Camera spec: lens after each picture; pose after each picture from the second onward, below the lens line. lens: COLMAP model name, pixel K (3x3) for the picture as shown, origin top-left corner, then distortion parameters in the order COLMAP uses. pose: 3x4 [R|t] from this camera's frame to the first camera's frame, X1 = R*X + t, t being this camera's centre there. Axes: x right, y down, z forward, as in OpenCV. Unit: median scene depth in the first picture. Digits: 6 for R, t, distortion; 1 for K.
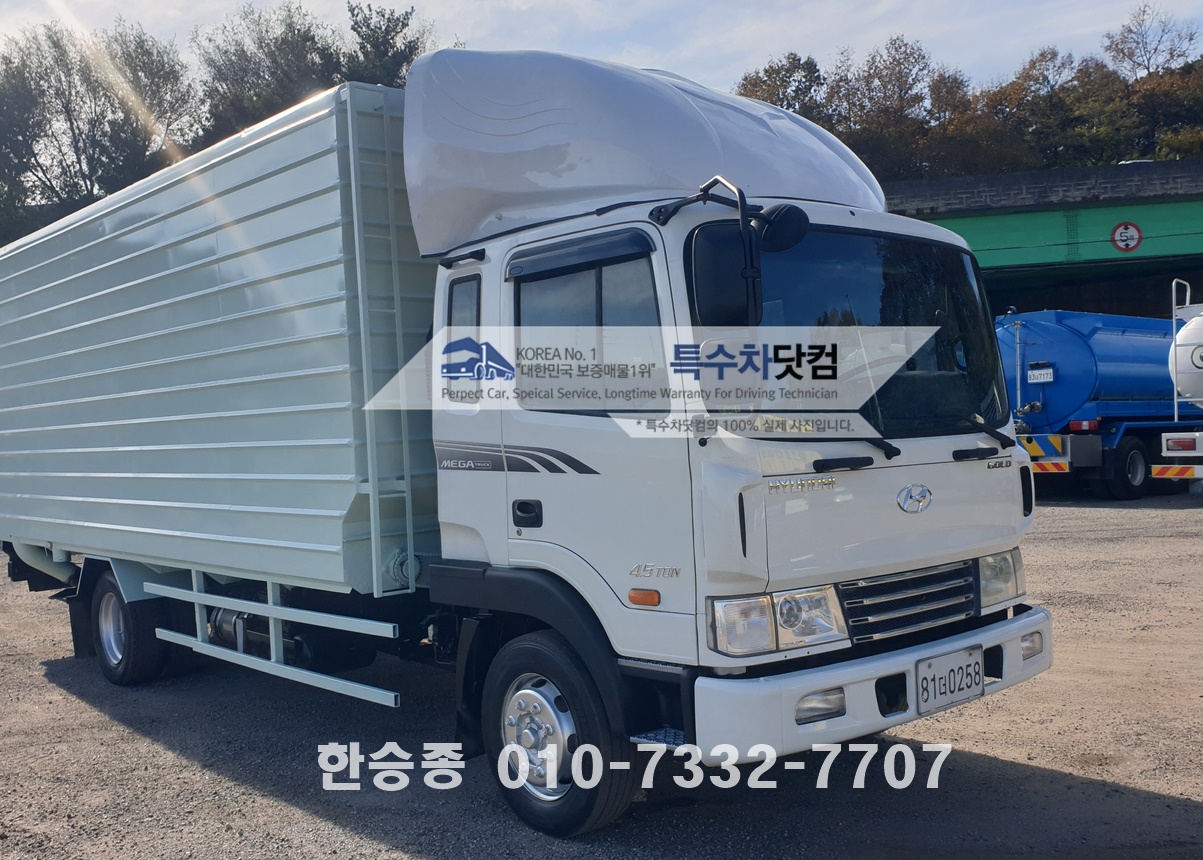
lens RADIAL K [[1179.7, 0, 601.5], [0, 1179.7, 430.0], [0, 0, 1]] dist [0.159027, -0.331093]
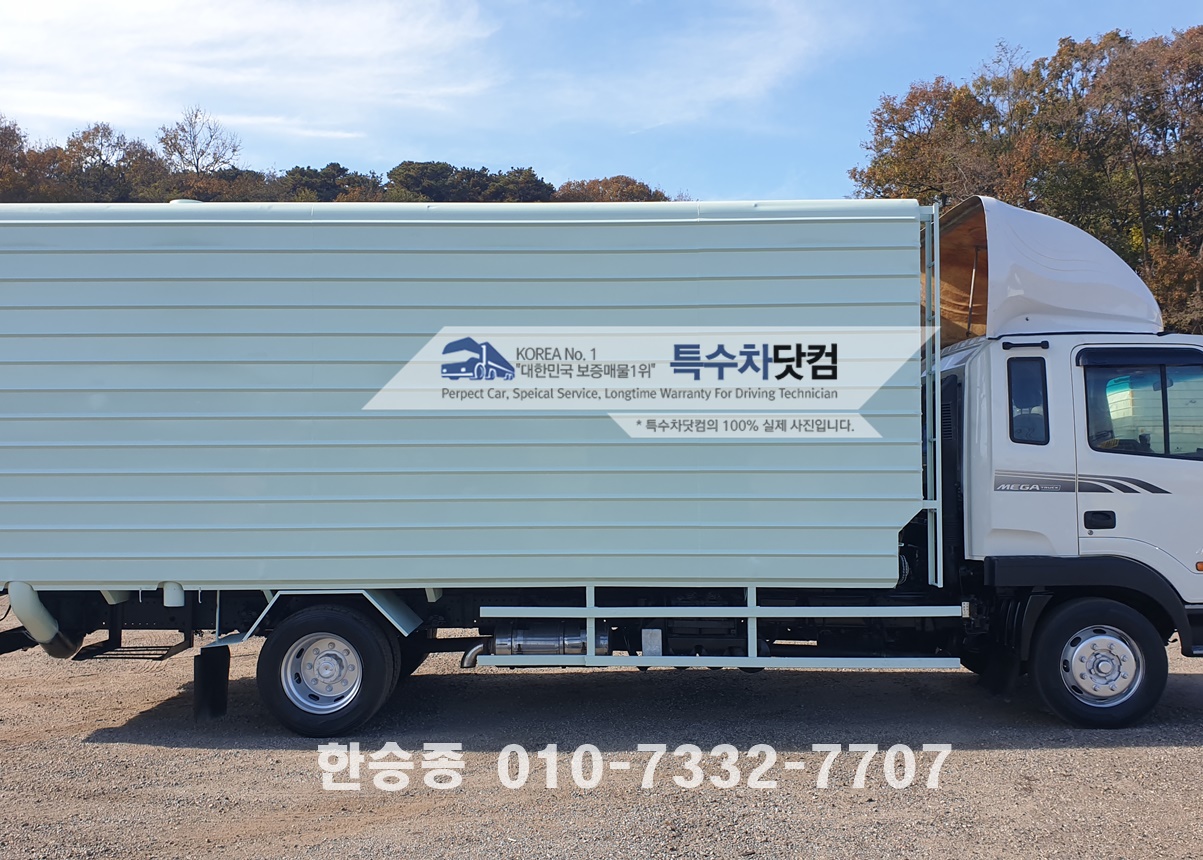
lens RADIAL K [[1179.7, 0, 601.5], [0, 1179.7, 430.0], [0, 0, 1]] dist [0.159027, -0.331093]
pose [[0.669731, 0.069275, 0.739365, -1.638893], [-0.021641, 0.997037, -0.073815, 0.083347], [-0.742288, 0.033436, 0.669246, 0.437227]]
